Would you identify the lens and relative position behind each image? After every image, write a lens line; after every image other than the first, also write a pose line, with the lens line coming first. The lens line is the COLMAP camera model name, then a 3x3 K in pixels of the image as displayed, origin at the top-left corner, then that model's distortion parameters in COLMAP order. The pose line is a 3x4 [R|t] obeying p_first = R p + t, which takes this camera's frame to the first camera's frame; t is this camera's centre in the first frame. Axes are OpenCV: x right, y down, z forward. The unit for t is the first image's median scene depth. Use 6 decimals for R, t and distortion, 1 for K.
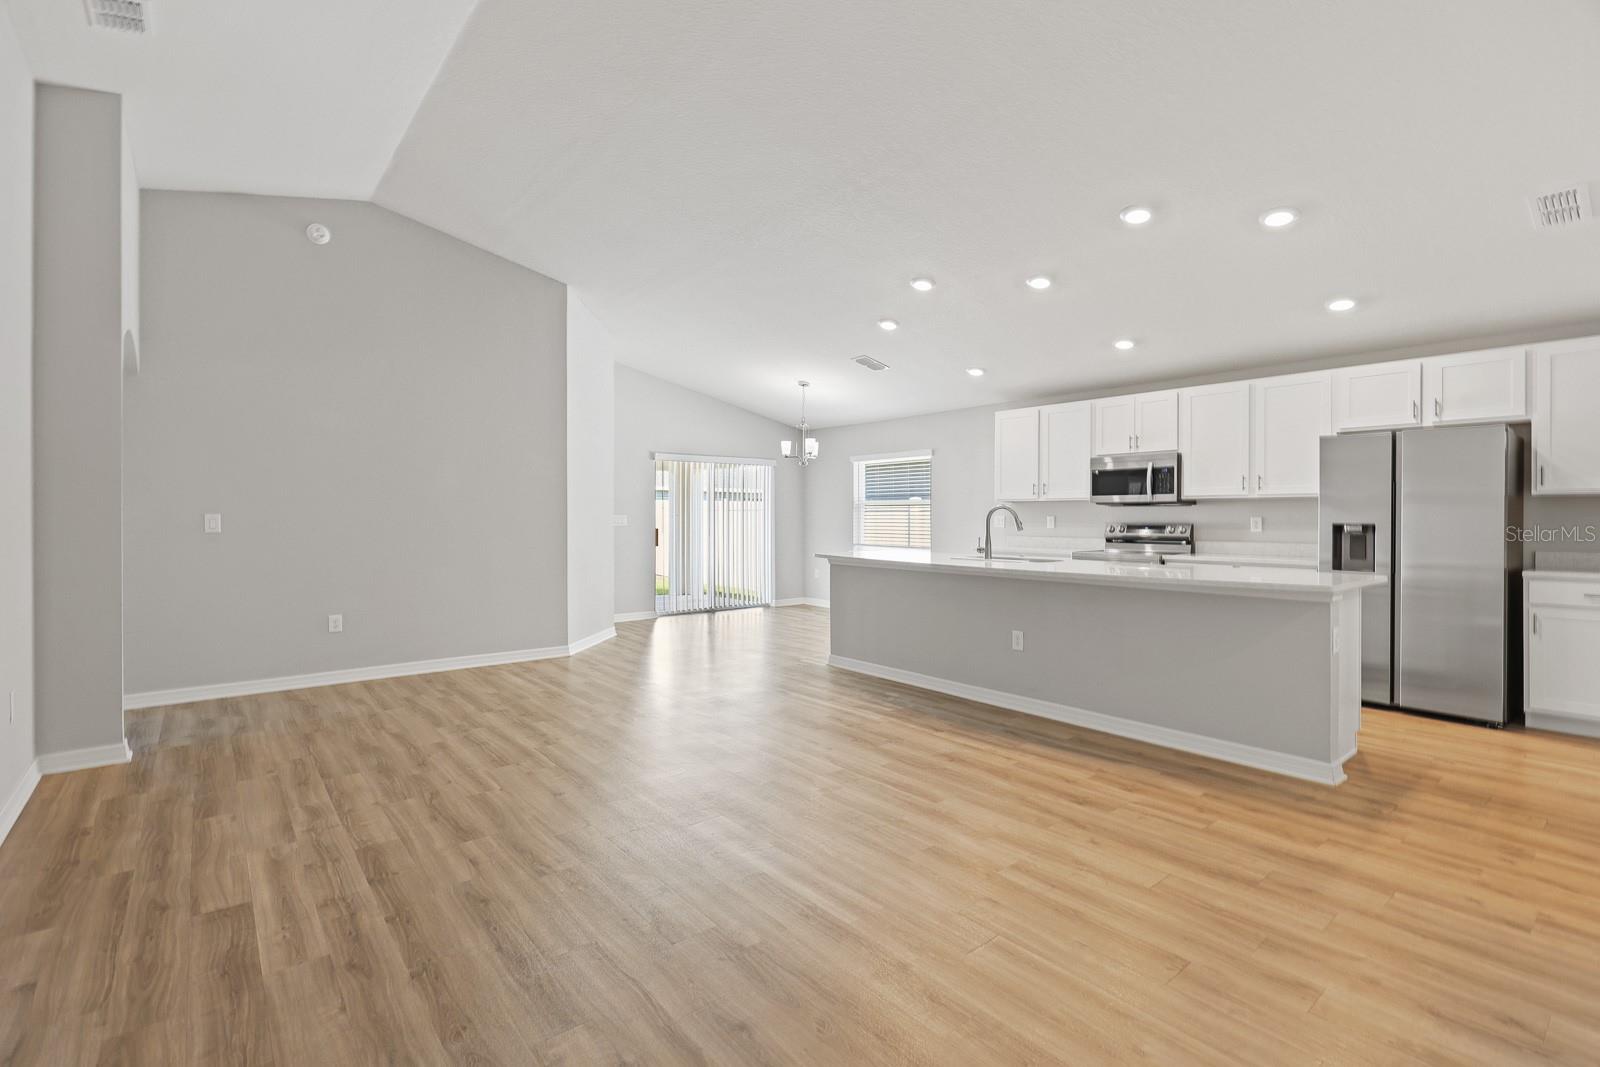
lens RADIAL K [[725.7, 0, 801.9], [0, 725.7, 526.0], [0, 0, 1]] dist [0.001130, 0.000010]
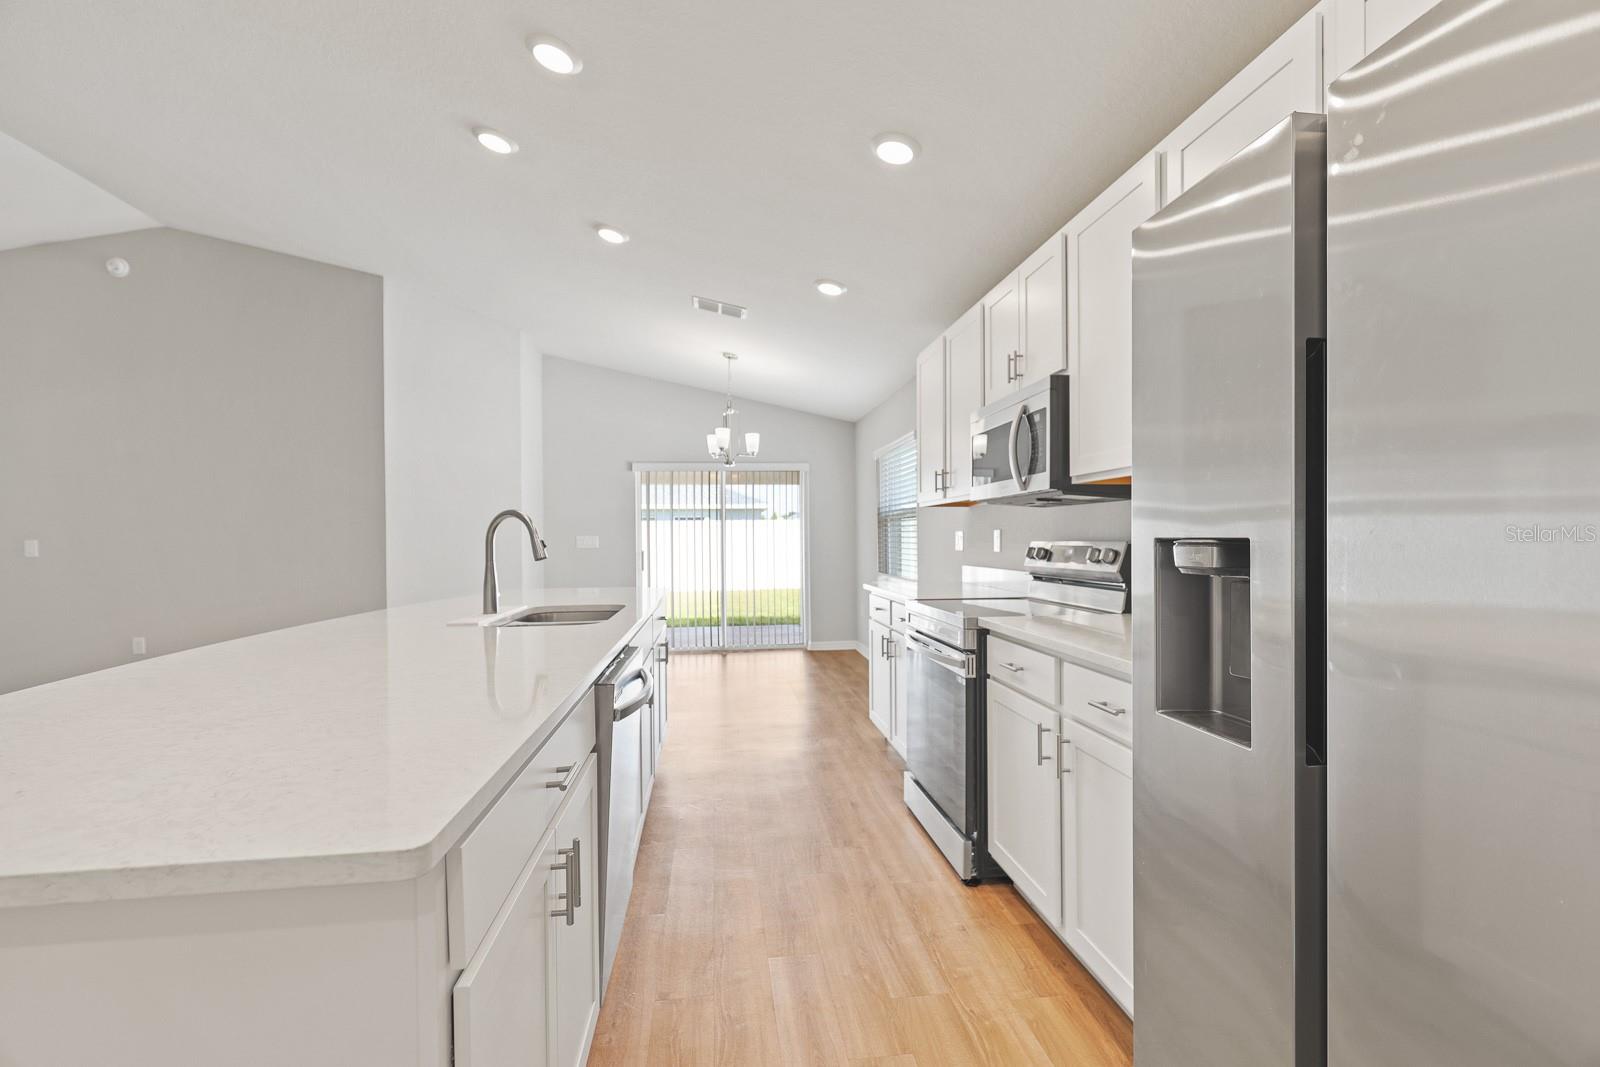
lens RADIAL K [[725.7, 0, 807.6], [0, 725.7, 542.0], [0, 0, 1]] dist [0.001130, 0.000010]
pose [[0.847200, -0.006796, -0.531230, 0.990640], [0.003183, 0.999965, -0.007718, -0.001839], [0.531264, 0.004848, 0.847192, 0.901084]]
